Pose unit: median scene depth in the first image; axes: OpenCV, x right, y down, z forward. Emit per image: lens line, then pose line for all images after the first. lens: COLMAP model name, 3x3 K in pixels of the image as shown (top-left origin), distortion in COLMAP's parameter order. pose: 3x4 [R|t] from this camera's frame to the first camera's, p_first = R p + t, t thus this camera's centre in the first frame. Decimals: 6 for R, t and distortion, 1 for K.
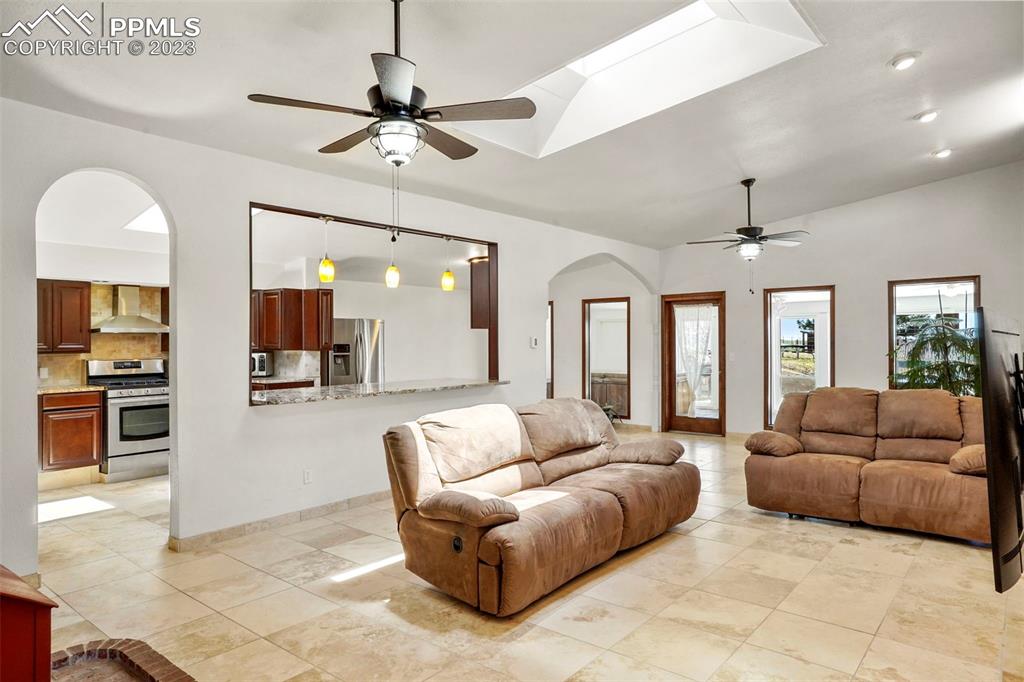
lens RADIAL K [[638.2, 0, 512.0], [0, 638.2, 341.0], [0, 0, 1]] dist [-0.061620, 0.061532]
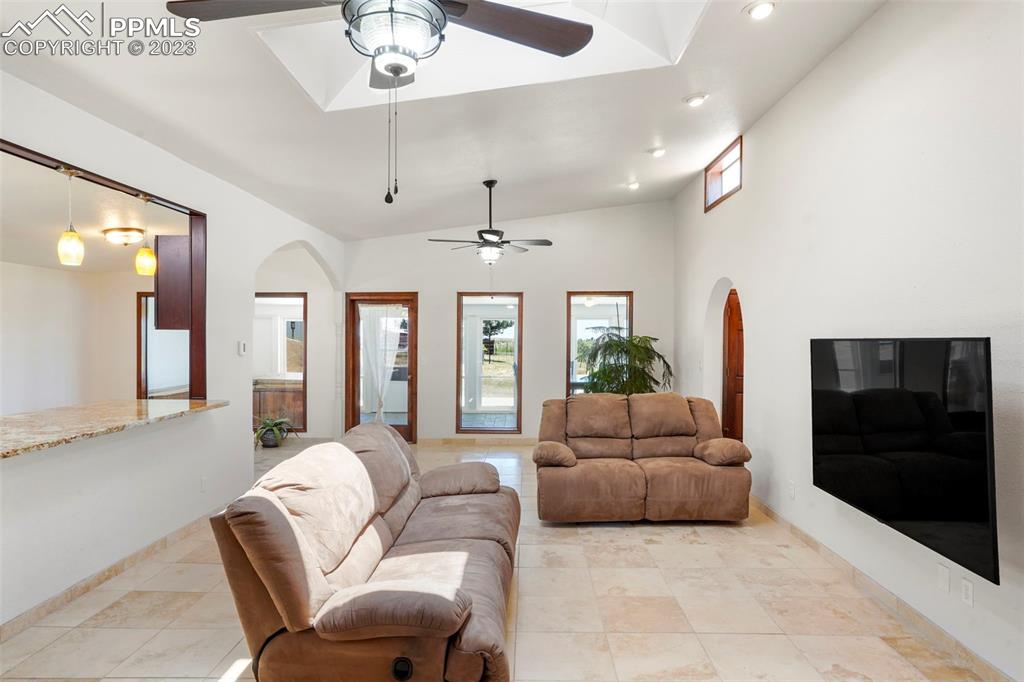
lens RADIAL K [[638.2, 0, 512.0], [0, 638.2, 341.0], [0, 0, 1]] dist [-0.061620, 0.061532]
pose [[0.776301, 0.004501, 0.630346, -0.264465], [-0.010230, 0.999933, 0.005459, -0.018355], [-0.630279, -0.010686, 0.776295, 0.266102]]
